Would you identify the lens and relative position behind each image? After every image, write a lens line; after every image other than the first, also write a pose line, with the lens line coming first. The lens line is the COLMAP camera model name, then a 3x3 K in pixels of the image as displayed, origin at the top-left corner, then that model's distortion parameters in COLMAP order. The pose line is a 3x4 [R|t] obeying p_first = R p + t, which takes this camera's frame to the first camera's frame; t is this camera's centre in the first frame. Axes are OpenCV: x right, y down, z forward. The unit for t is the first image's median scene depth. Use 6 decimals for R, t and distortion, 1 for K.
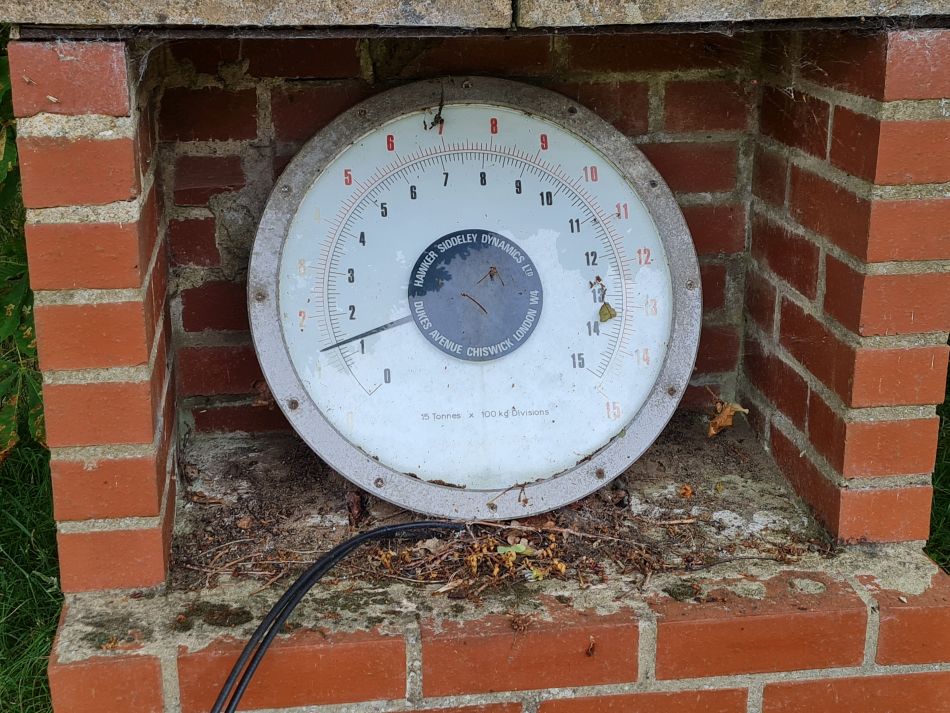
lens RADIAL K [[1502.8, 0, 474.4], [0, 1502.8, 355.9], [0, 0, 1]] dist [0.032149, 0.000000]
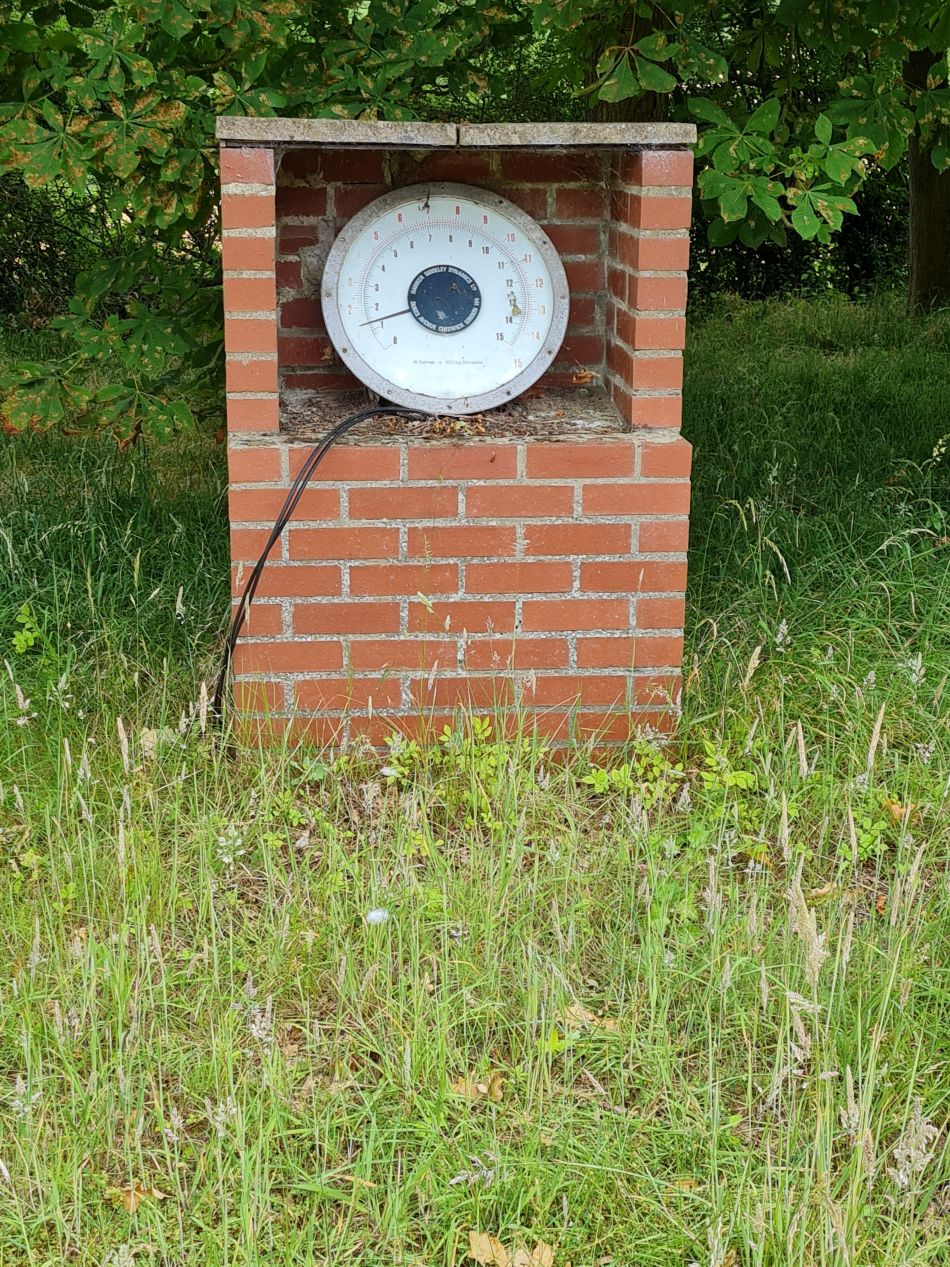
lens RADIAL K [[2004.3, 0, 475.3], [0, 2004.3, 634.4], [0, 0, 1]] dist [0.032149, 0.000000]
pose [[0.999325, 0.019727, -0.030979, 0.127553], [-0.020743, 0.999245, -0.032842, 0.466367], [0.030307, 0.033463, 0.998980, -1.489810]]
